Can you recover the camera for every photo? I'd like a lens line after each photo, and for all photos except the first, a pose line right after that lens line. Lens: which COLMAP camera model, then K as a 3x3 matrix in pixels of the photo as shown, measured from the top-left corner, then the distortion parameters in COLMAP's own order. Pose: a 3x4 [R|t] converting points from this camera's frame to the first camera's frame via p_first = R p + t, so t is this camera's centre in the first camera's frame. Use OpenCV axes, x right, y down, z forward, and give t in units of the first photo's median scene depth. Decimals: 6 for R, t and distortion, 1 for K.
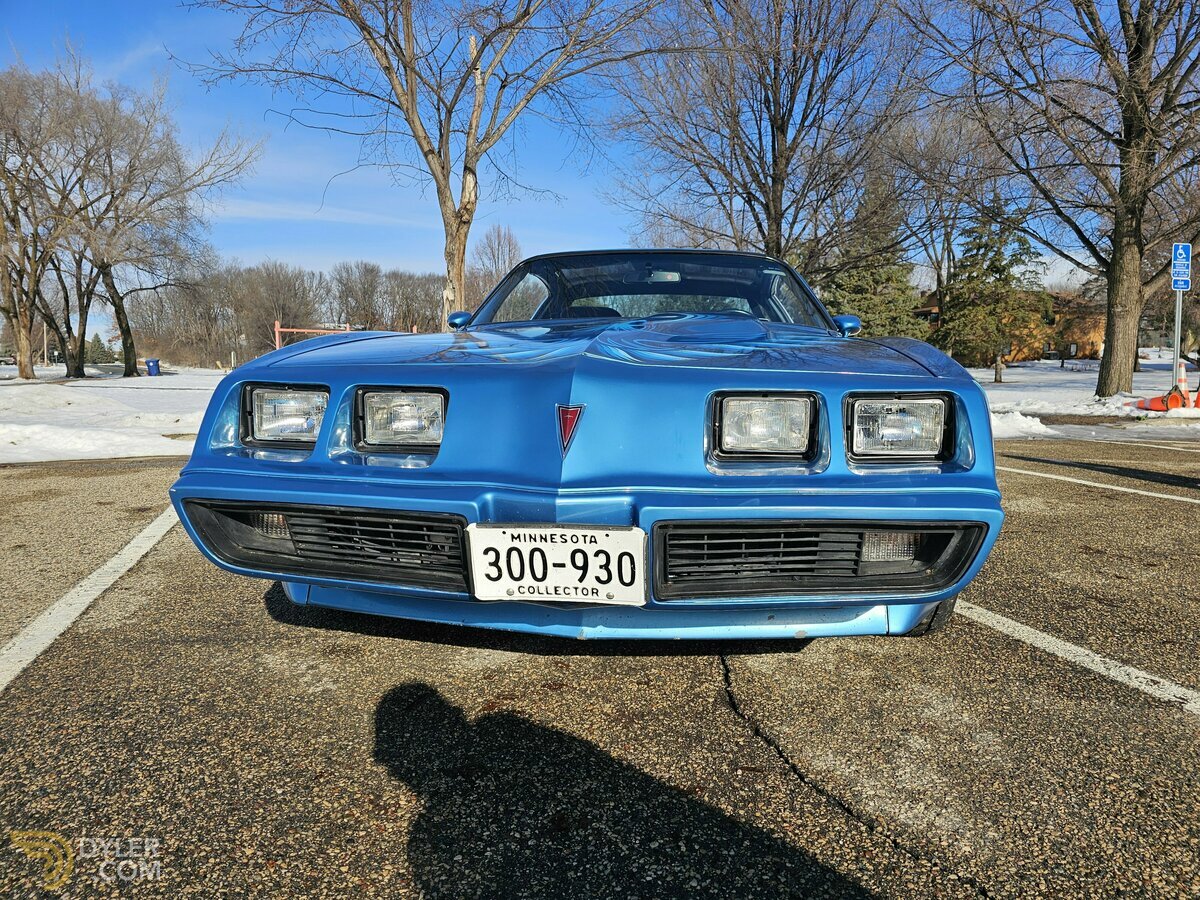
lens RADIAL K [[792.9, 0, 606.2], [0, 792.9, 454.0], [0, 0, 1]] dist [0.050571, -0.039523]
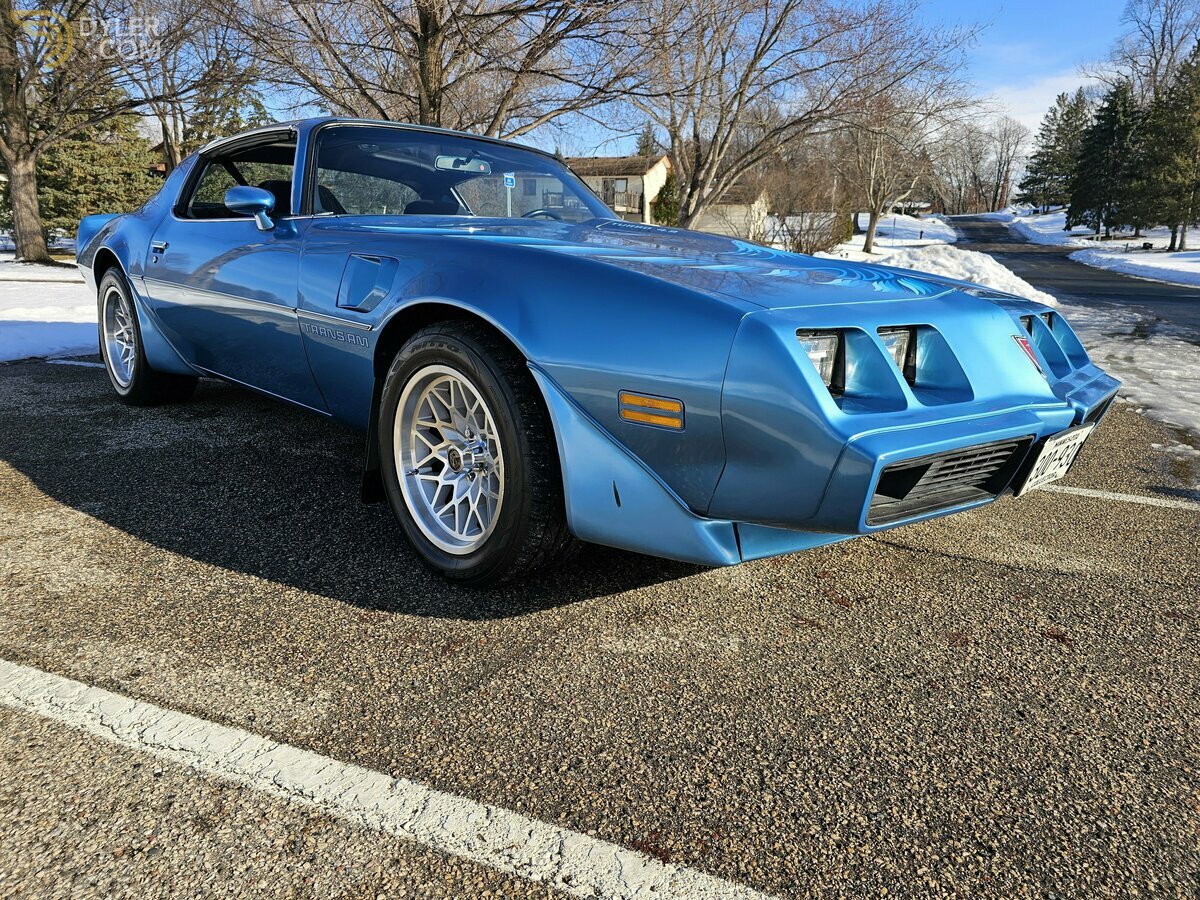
lens RADIAL K [[792.9, 0, 606.2], [0, 792.9, 454.0], [0, 0, 1]] dist [0.050571, -0.039523]
pose [[0.639516, -0.175215, 0.748545, -0.095628], [0.054331, 0.981547, 0.183338, -0.009642], [-0.766856, -0.076578, 0.637235, 0.044683]]
